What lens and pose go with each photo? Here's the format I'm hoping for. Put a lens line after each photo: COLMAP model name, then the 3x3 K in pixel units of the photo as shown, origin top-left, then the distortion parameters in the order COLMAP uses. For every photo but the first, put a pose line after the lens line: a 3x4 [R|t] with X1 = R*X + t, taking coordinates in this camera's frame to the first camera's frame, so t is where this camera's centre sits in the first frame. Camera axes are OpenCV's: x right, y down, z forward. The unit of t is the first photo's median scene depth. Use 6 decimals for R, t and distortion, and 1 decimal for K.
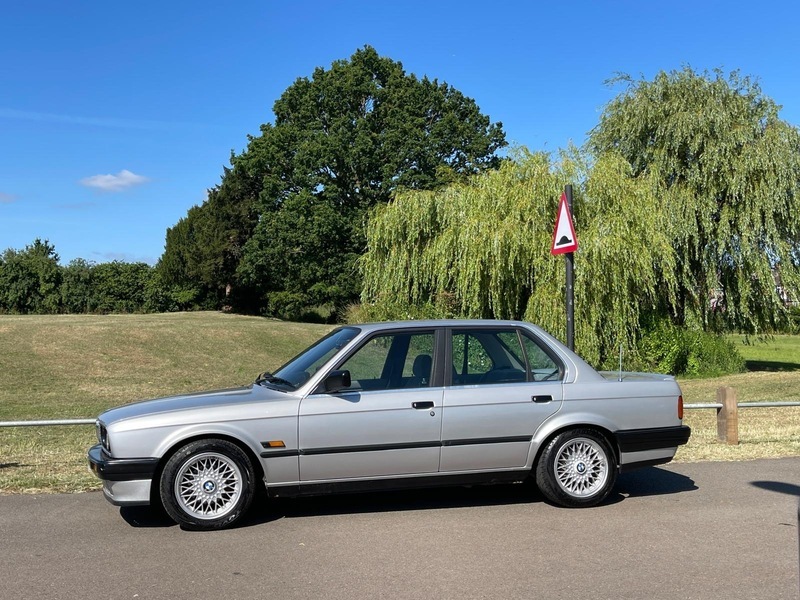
lens RADIAL K [[901.4, 0, 403.1], [0, 901.4, 310.4], [0, 0, 1]] dist [0.077726, -0.055706]
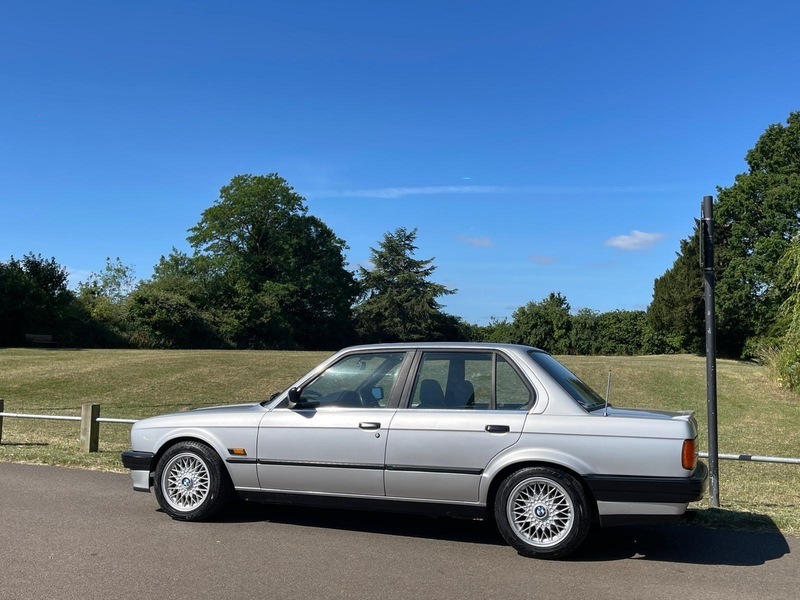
lens RADIAL K [[799.6, 0, 397.1], [0, 799.6, 300.2], [0, 0, 1]] dist [0.037474, -0.009795]
pose [[0.811336, -0.026047, -0.583999, 0.133339], [-0.014010, 0.997854, -0.063968, 0.005327], [0.584412, 0.060081, 0.809230, 0.069668]]
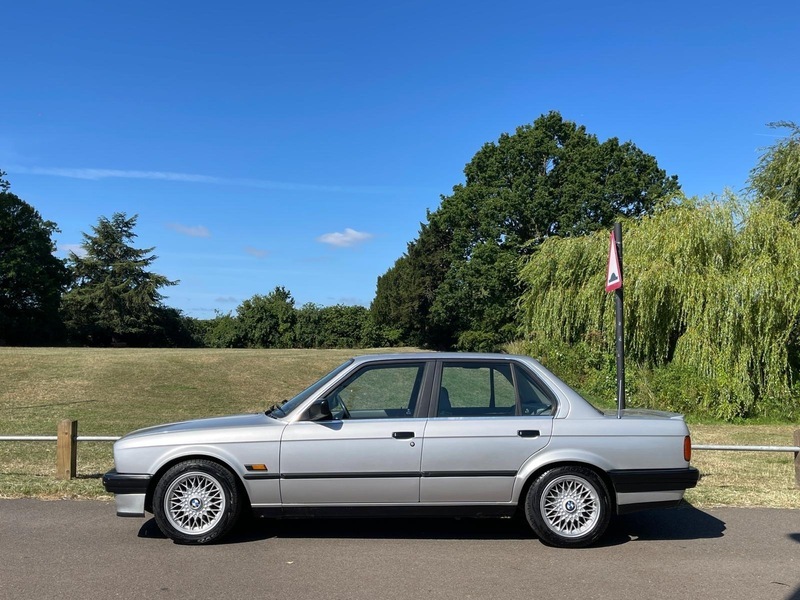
lens RADIAL K [[798.5, 0, 403.0], [0, 798.5, 303.3], [0, 0, 1]] dist [0.051344, -0.021964]
pose [[0.969559, -0.002605, -0.244845, 0.057712], [-0.011232, 0.998418, -0.055098, 0.001166], [0.244601, 0.056171, 0.967995, 0.026040]]
